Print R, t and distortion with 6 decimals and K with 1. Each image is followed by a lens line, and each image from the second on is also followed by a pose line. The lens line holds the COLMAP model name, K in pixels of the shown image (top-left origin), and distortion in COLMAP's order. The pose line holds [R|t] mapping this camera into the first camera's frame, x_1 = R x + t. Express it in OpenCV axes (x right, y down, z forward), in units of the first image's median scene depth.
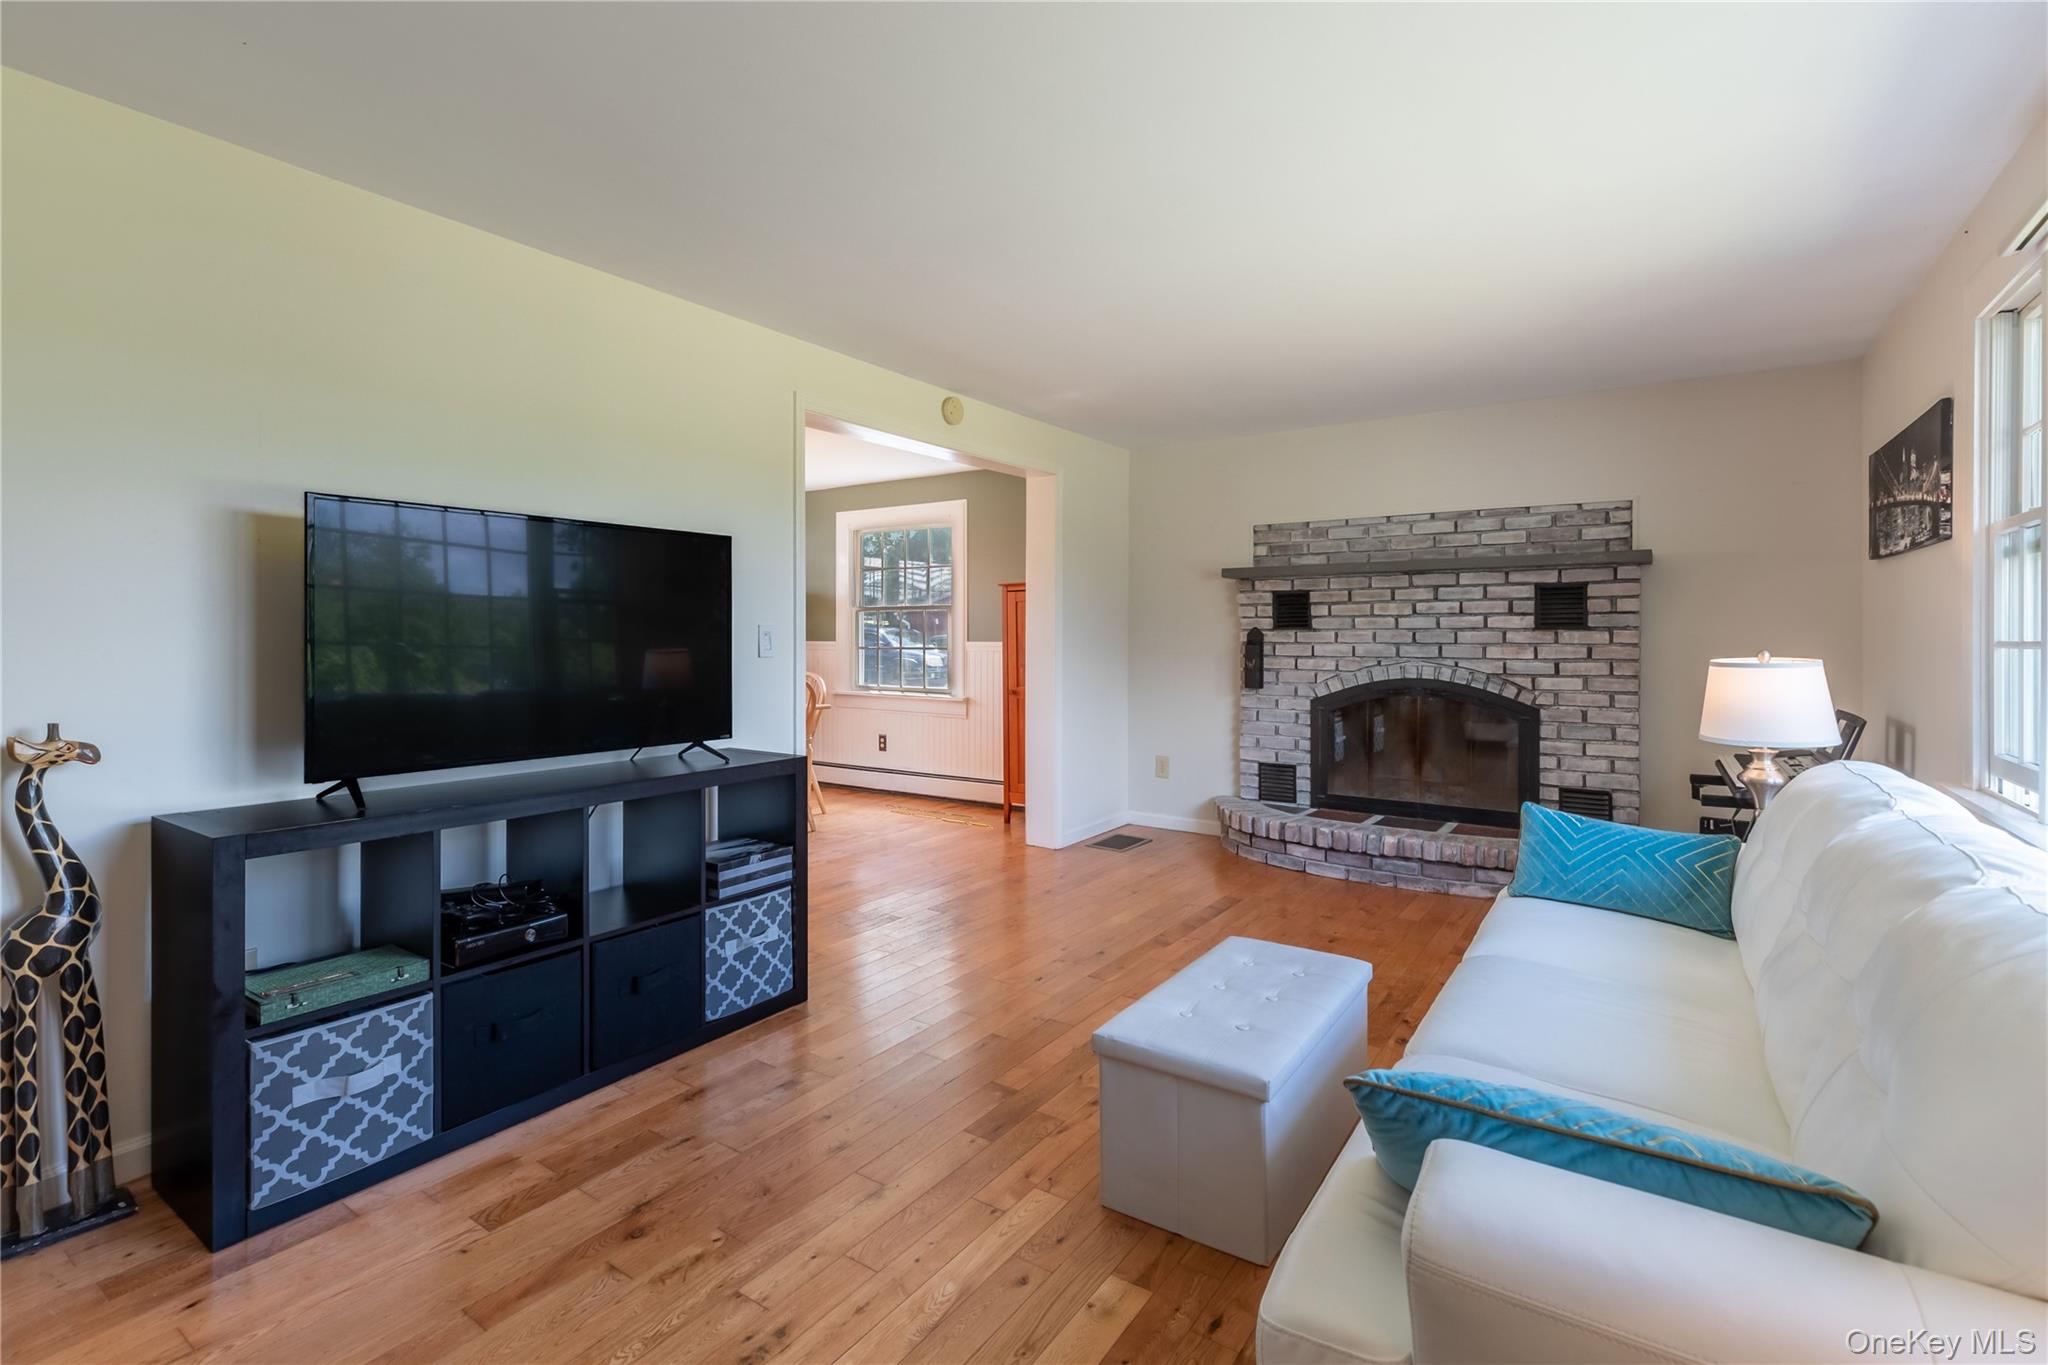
lens RADIAL K [[938.9, 0, 1023.0], [0, 938.9, 636.3], [0, 0, 1]] dist [0.004160, 0.000289]
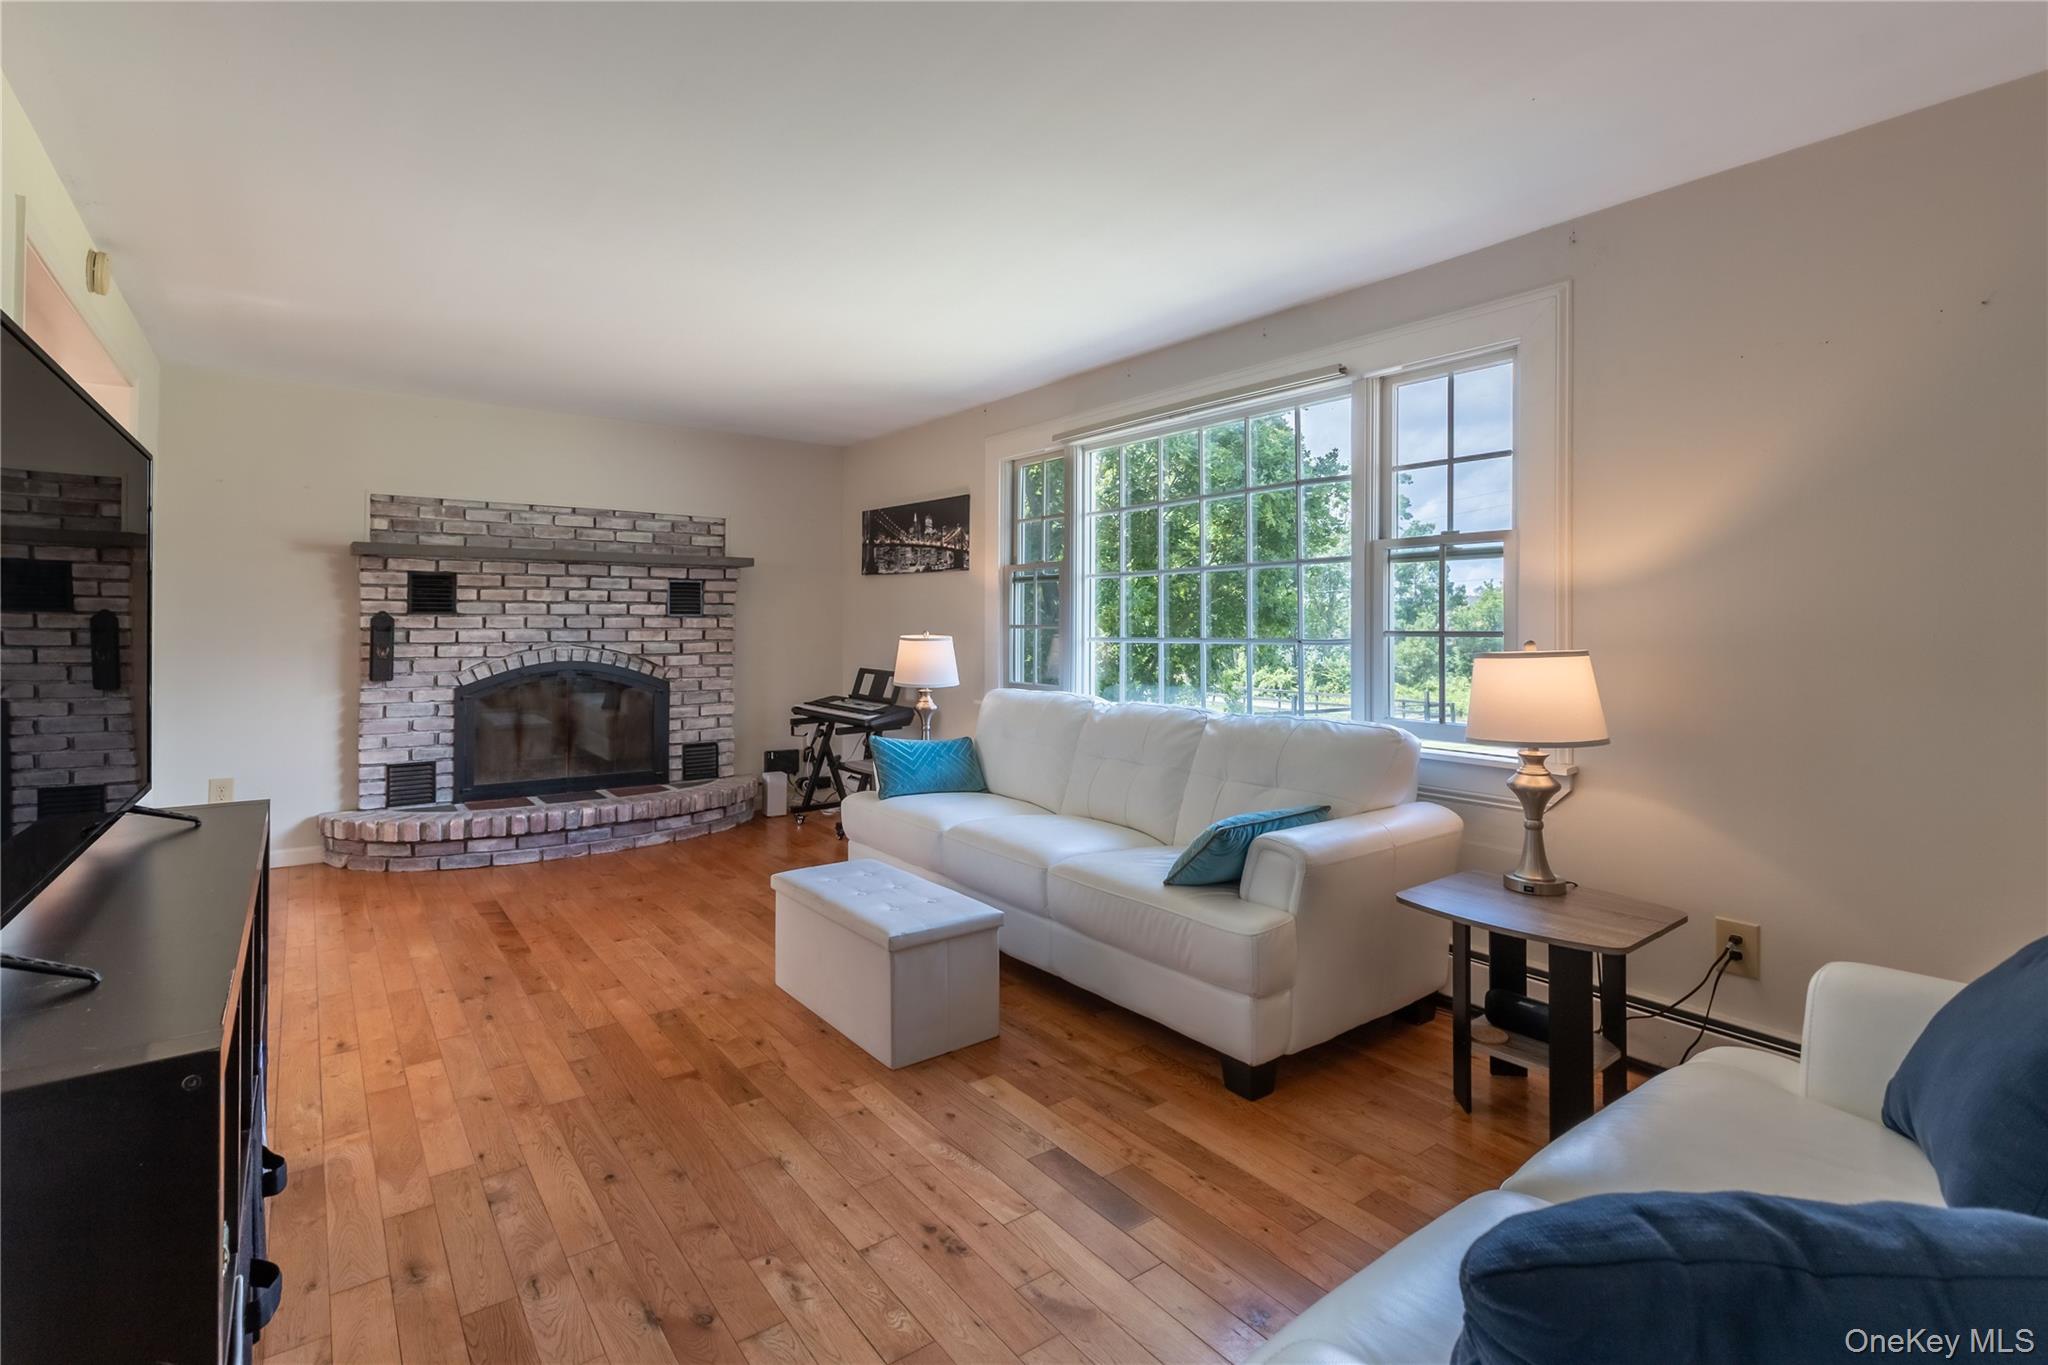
lens RADIAL K [[955.6, 0, 994.8], [0, 955.6, 616.1], [0, 0, 1]] dist [0.001806, 0.000023]
pose [[0.336981, 0.007509, 0.941481, -0.454893], [-0.001052, 0.999971, -0.007599, 0.001368], [-0.941511, 0.001570, 0.336979, 0.183076]]
